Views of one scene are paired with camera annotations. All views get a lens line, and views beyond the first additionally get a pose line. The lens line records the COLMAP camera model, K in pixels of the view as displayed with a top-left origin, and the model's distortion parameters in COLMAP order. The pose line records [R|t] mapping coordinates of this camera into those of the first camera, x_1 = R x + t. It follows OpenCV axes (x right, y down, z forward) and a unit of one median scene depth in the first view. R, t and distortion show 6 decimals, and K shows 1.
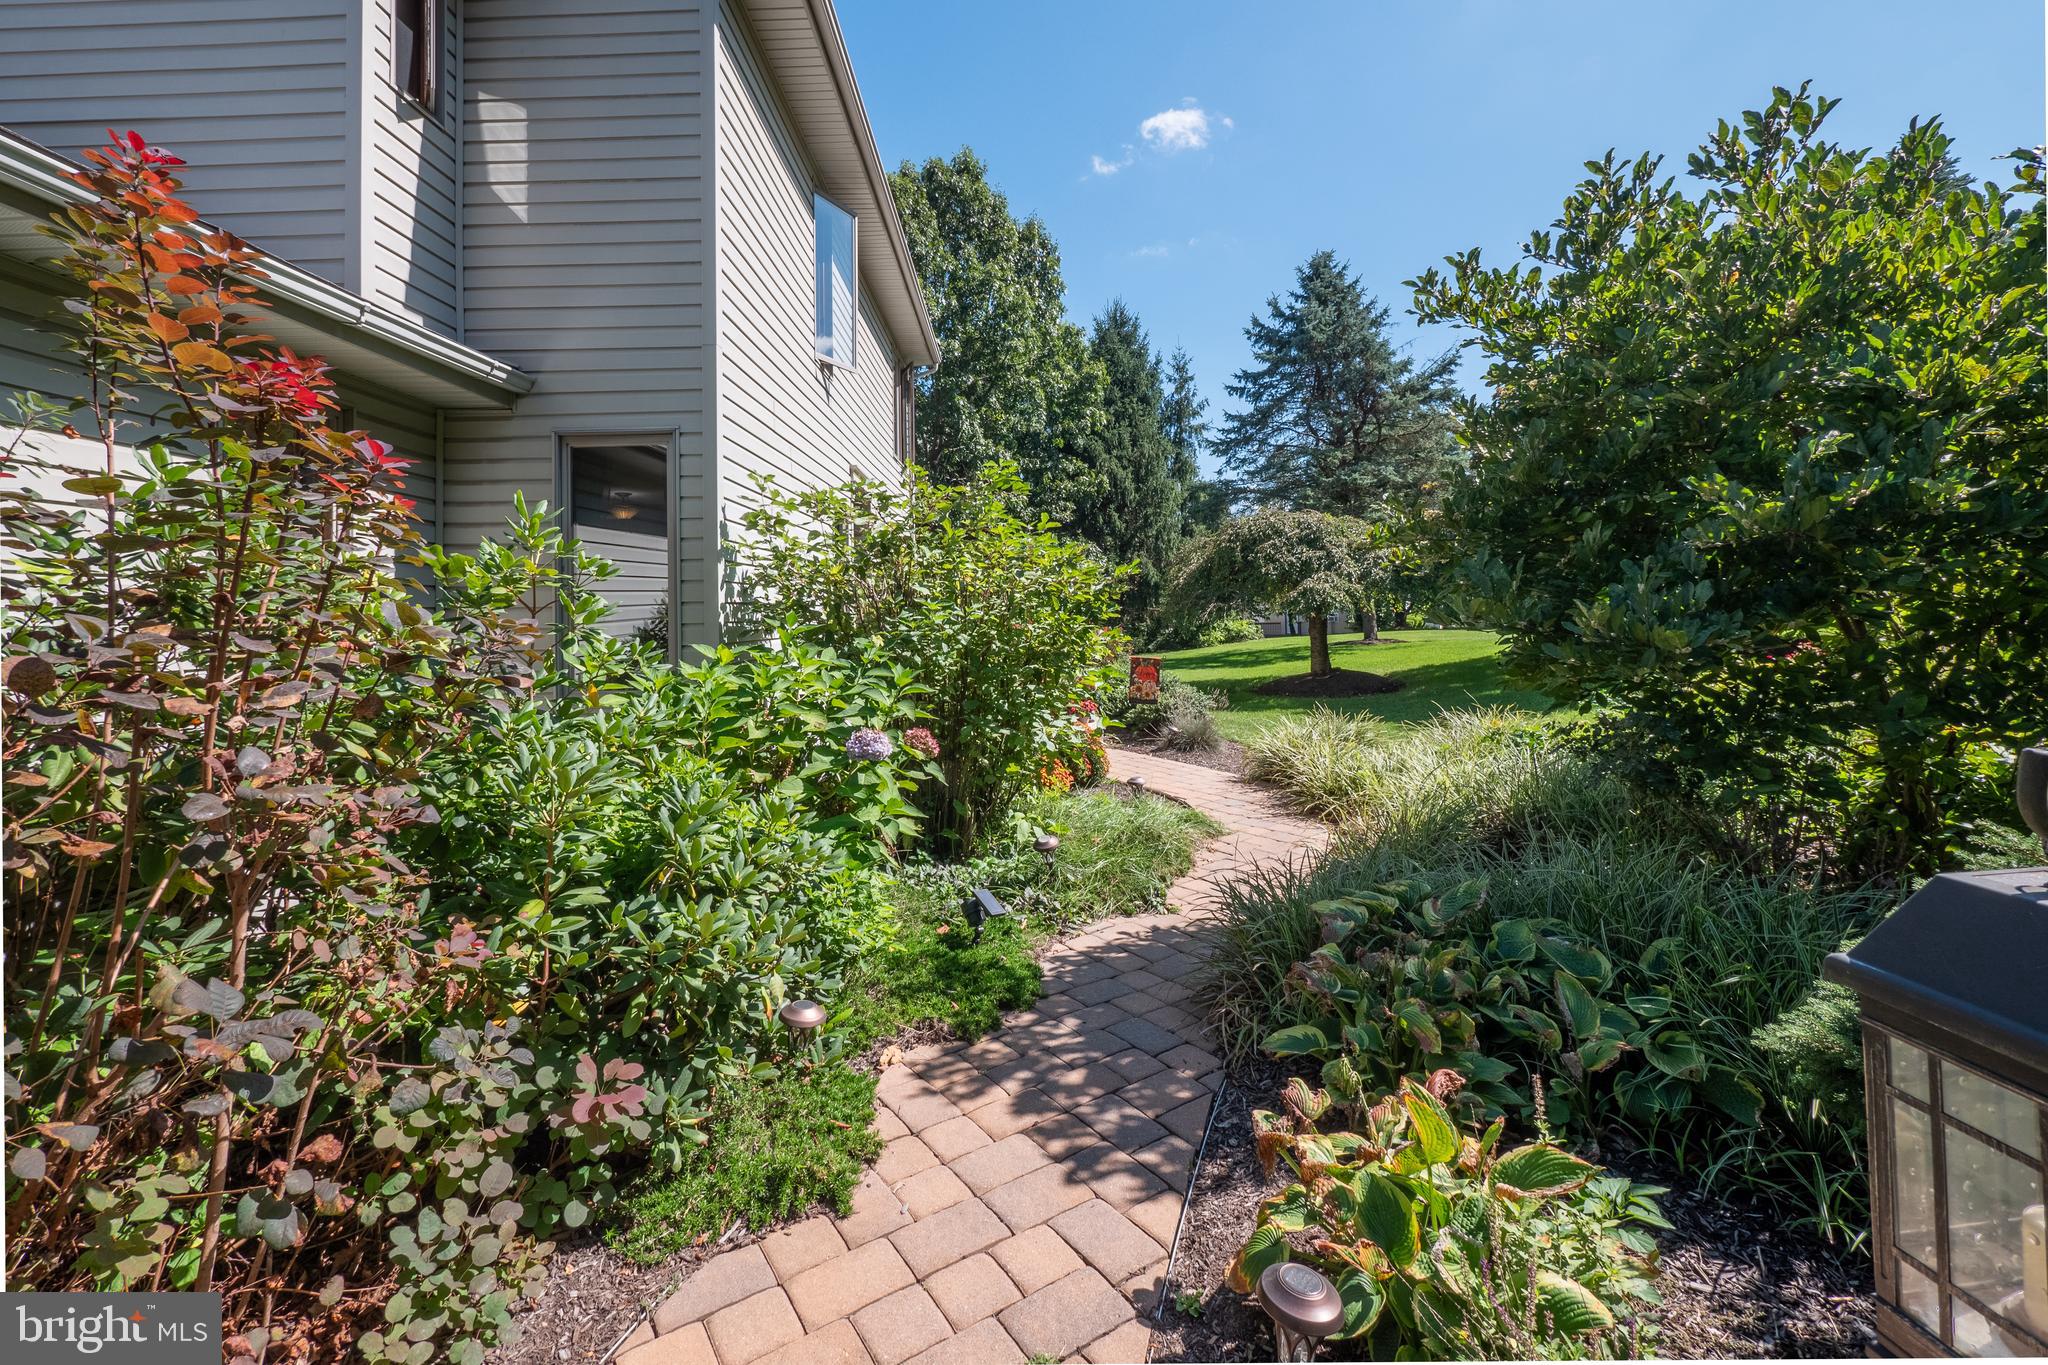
lens RADIAL K [[842.4, 0, 1009.3], [0, 842.4, 584.4], [0, 0, 1]] dist [-0.007935, -0.000034]
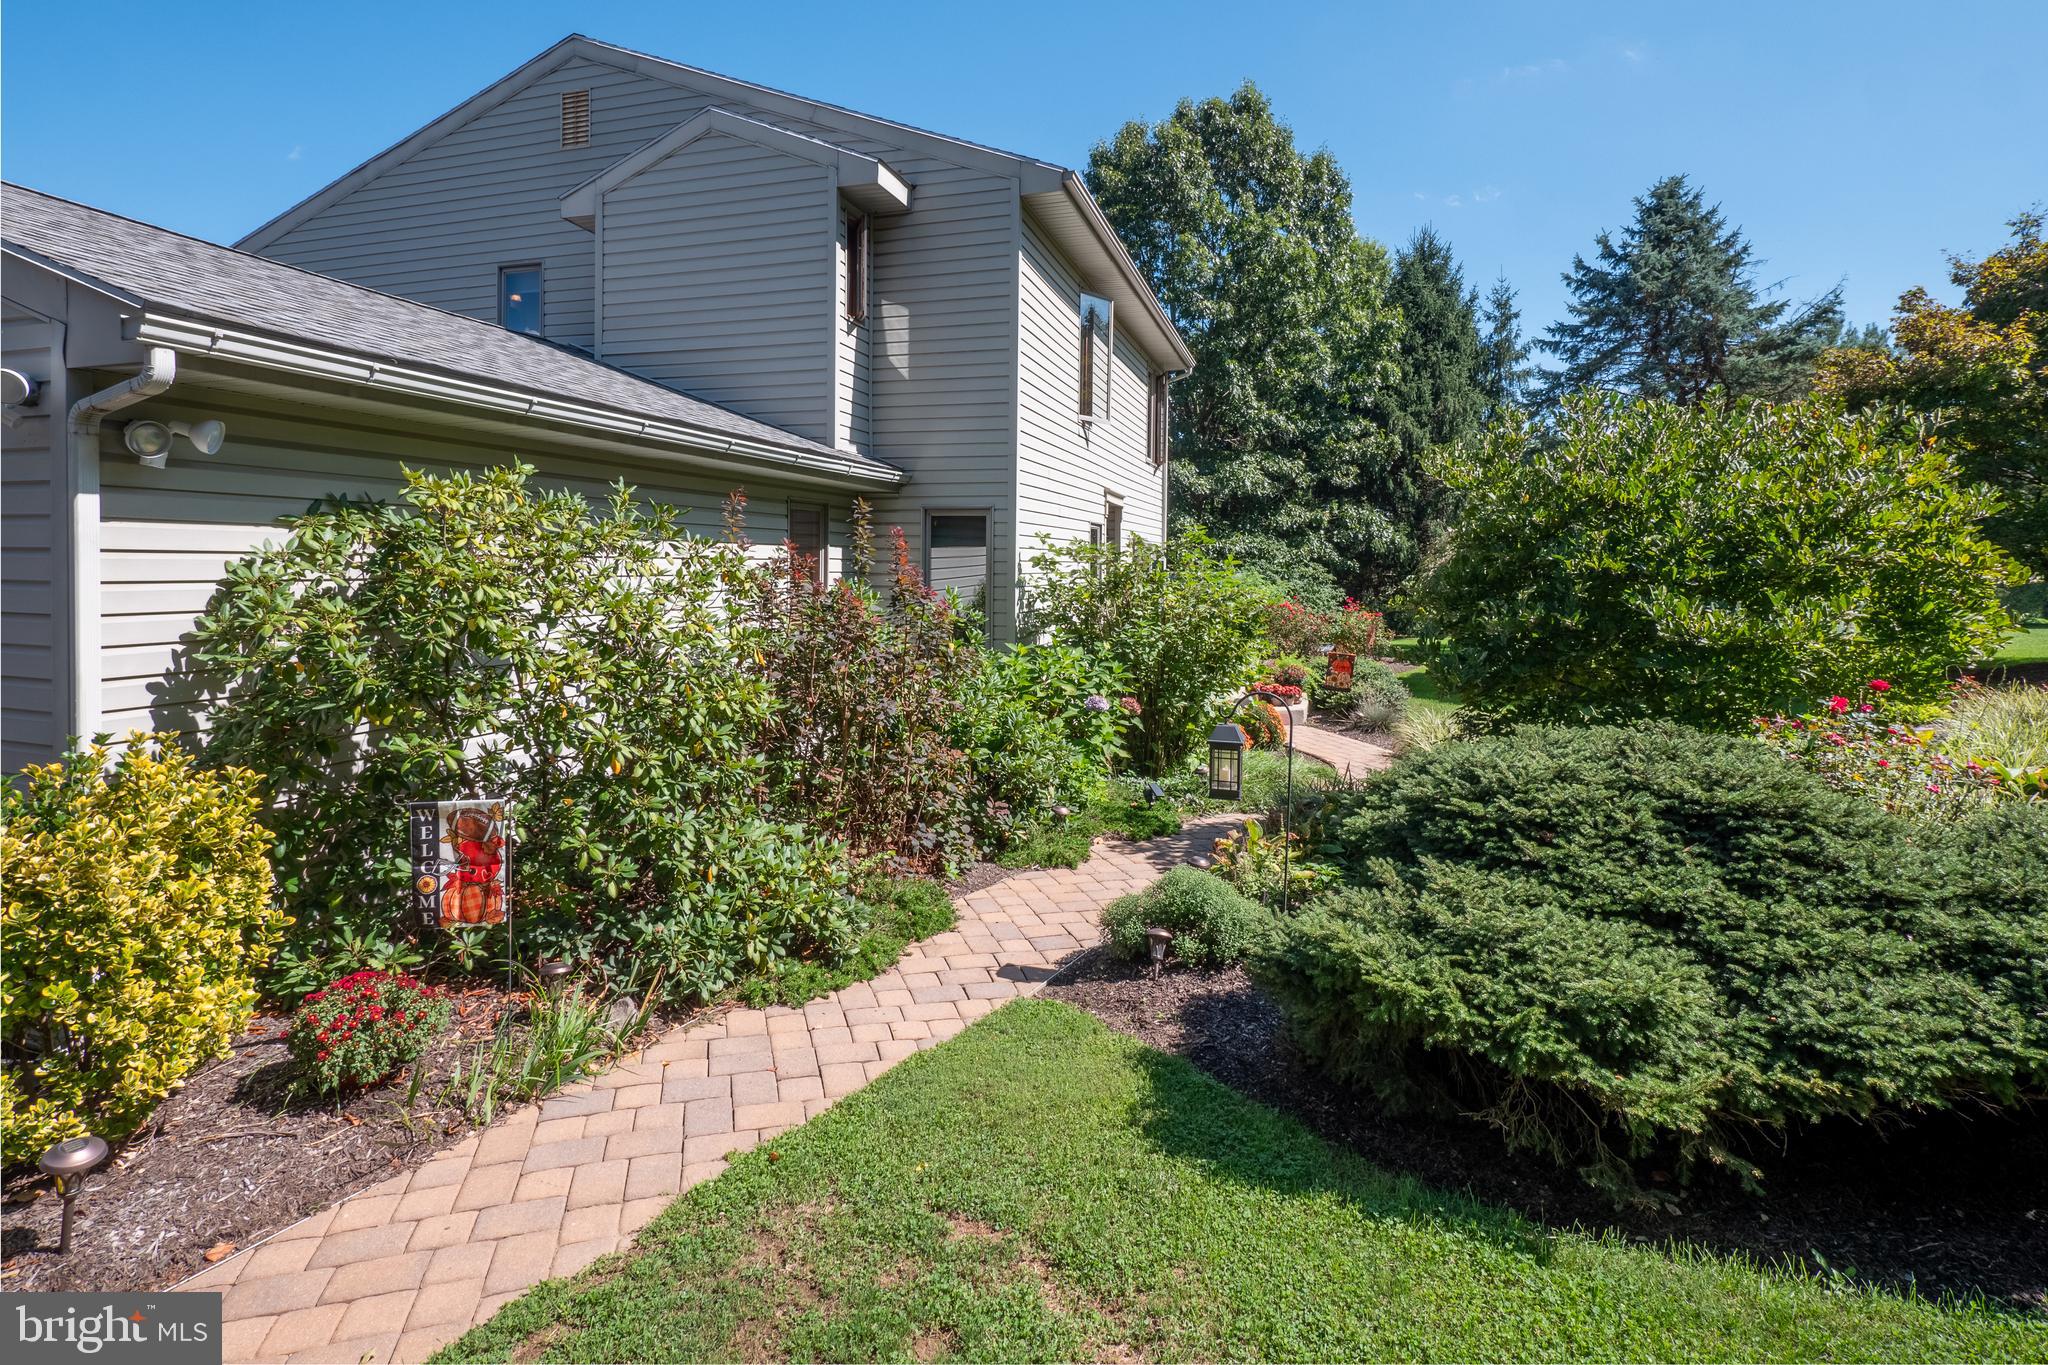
lens RADIAL K [[981.0, 0, 1017.0], [0, 981.0, 581.7], [0, 0, 1]] dist [-0.000161, -0.000428]
pose [[0.957544, 0.033487, -0.286334, 0.113966], [-0.019207, 0.998434, 0.052536, -0.079391], [0.287645, -0.044806, 0.956688, -0.465187]]
